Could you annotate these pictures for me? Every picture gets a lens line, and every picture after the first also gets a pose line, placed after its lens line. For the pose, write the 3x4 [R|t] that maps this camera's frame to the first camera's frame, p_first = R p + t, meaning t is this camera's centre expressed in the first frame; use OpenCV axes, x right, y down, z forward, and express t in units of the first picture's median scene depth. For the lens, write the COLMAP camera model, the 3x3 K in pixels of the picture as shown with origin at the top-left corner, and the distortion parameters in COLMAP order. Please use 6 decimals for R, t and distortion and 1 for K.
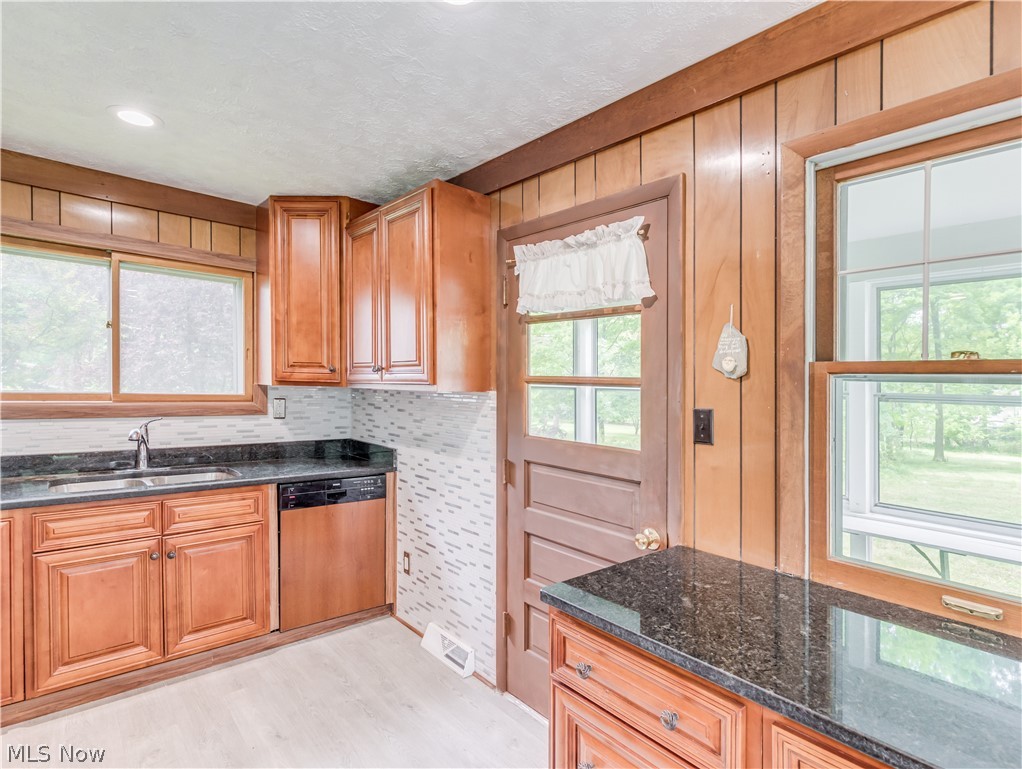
lens RADIAL K [[528.5, 0, 498.3], [0, 528.5, 384.0], [0, 0, 1]] dist [-0.001894, -0.000569]
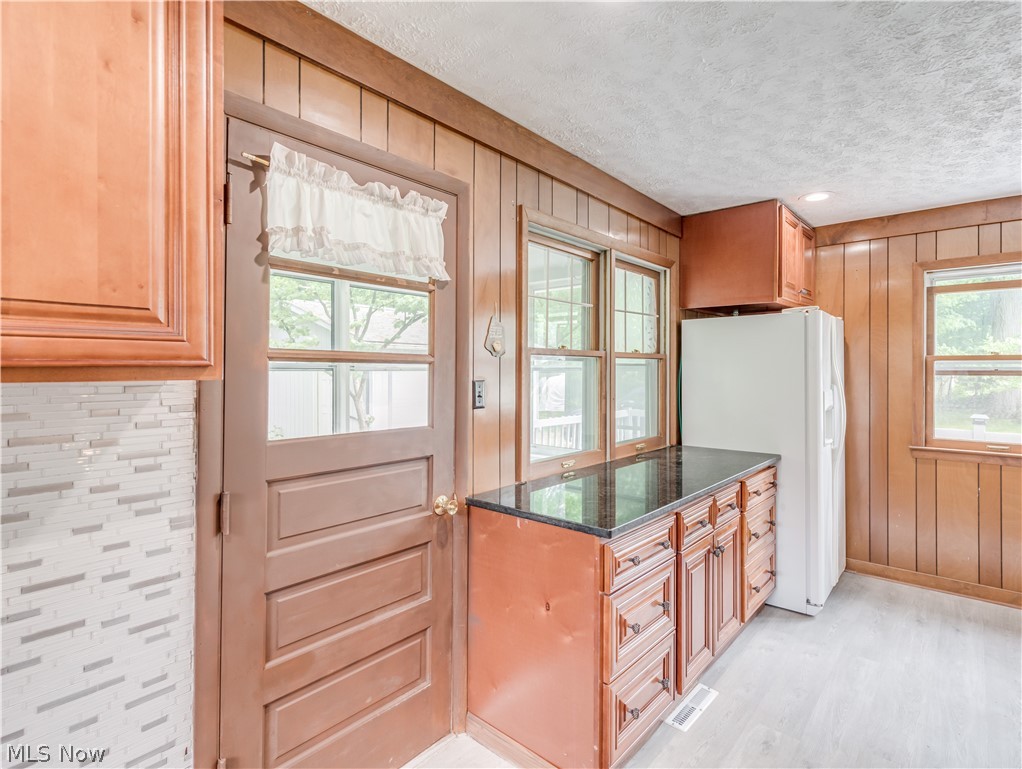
lens RADIAL K [[514.9, 0, 510.3], [0, 514.9, 363.1], [0, 0, 1]] dist [0.002469, 0.000659]
pose [[-0.145159, -0.004664, 0.989397, -0.685839], [0.001413, 0.999987, 0.004921, -0.000480], [-0.989407, 0.002112, -0.145151, 0.903895]]
